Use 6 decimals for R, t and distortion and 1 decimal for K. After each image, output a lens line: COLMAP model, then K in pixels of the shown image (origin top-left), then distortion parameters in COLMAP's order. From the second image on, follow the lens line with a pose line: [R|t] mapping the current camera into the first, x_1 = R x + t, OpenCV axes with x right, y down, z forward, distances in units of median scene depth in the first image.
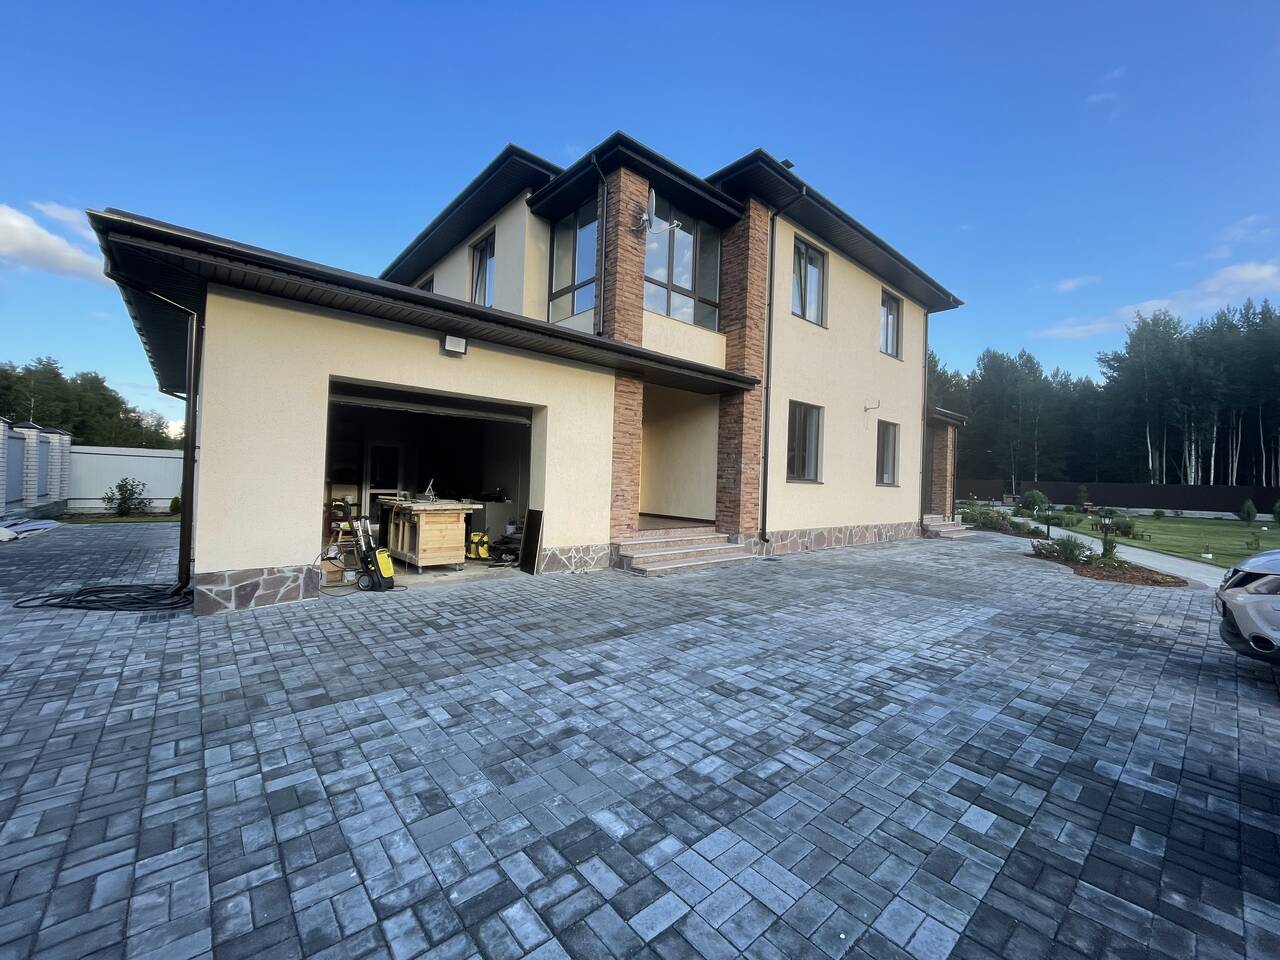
lens RADIAL K [[515.1, 0, 640.0], [0, 515.1, 480.0], [0, 0, 1]] dist [-0.001420, -0.000158]
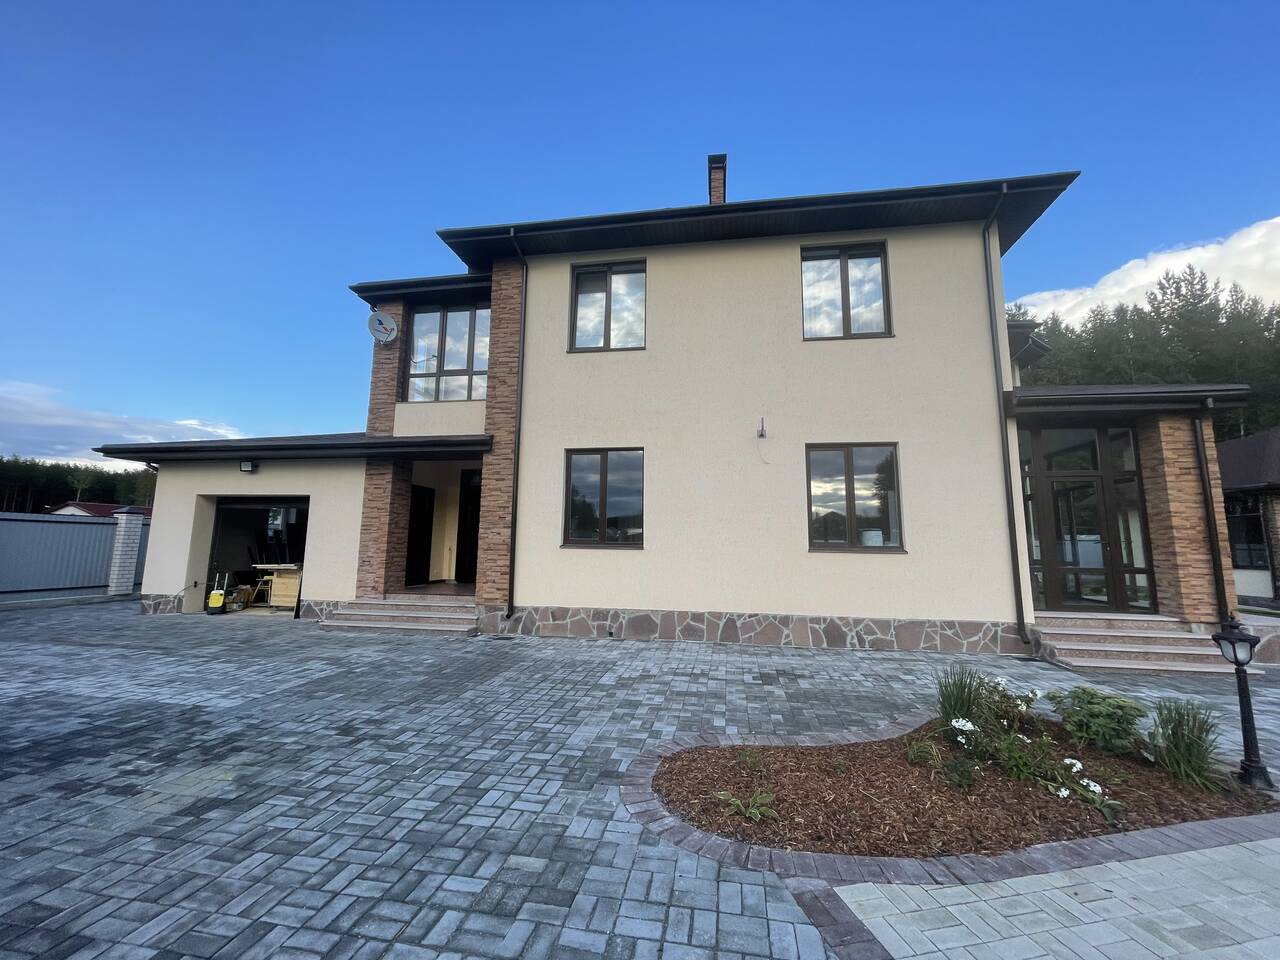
lens RADIAL K [[515.1, 0, 640.0], [0, 515.1, 480.0], [0, 0, 1]] dist [-0.001420, -0.000158]
pose [[0.627681, -0.123297, -0.768645, 1.100003], [0.007896, 0.988335, -0.152090, 0.026132], [0.778431, 0.089395, 0.621333, 0.624223]]
